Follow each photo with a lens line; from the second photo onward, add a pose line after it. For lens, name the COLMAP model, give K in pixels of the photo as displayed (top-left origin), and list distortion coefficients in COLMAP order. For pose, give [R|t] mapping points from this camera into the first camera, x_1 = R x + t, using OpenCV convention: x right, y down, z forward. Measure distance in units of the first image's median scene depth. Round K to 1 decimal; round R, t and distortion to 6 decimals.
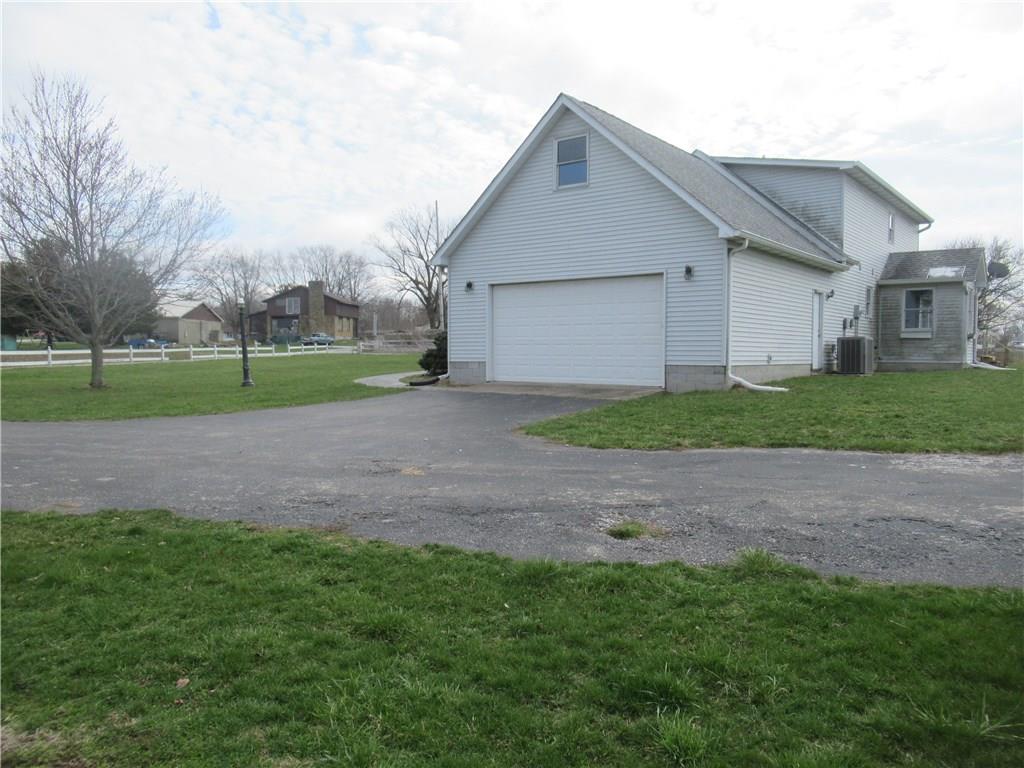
lens RADIAL K [[764.8, 0, 512.0], [0, 764.8, 384.0], [0, 0, 1]] dist [-0.000066, 0.000642]
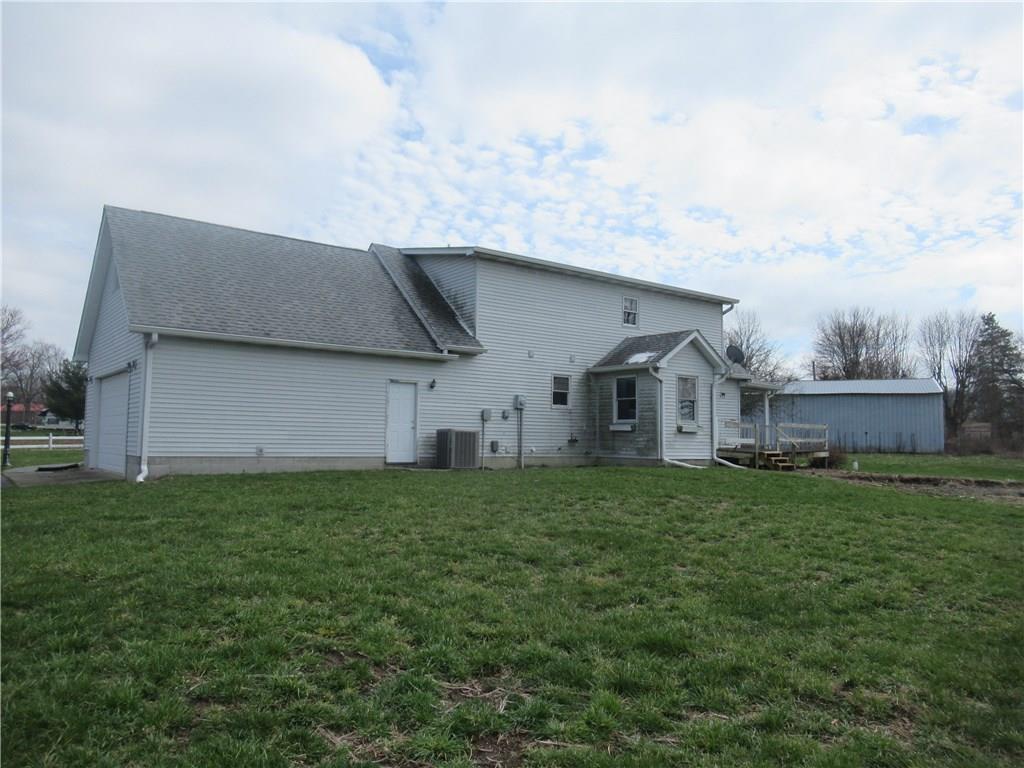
lens RADIAL K [[764.8, 0, 512.0], [0, 764.8, 384.0], [0, 0, 1]] dist [-0.000066, 0.000642]
pose [[0.966007, -0.009628, -0.258336, 0.644669], [-0.020832, 0.993157, -0.114913, -0.008367], [0.257674, 0.116388, 0.959196, 0.094294]]
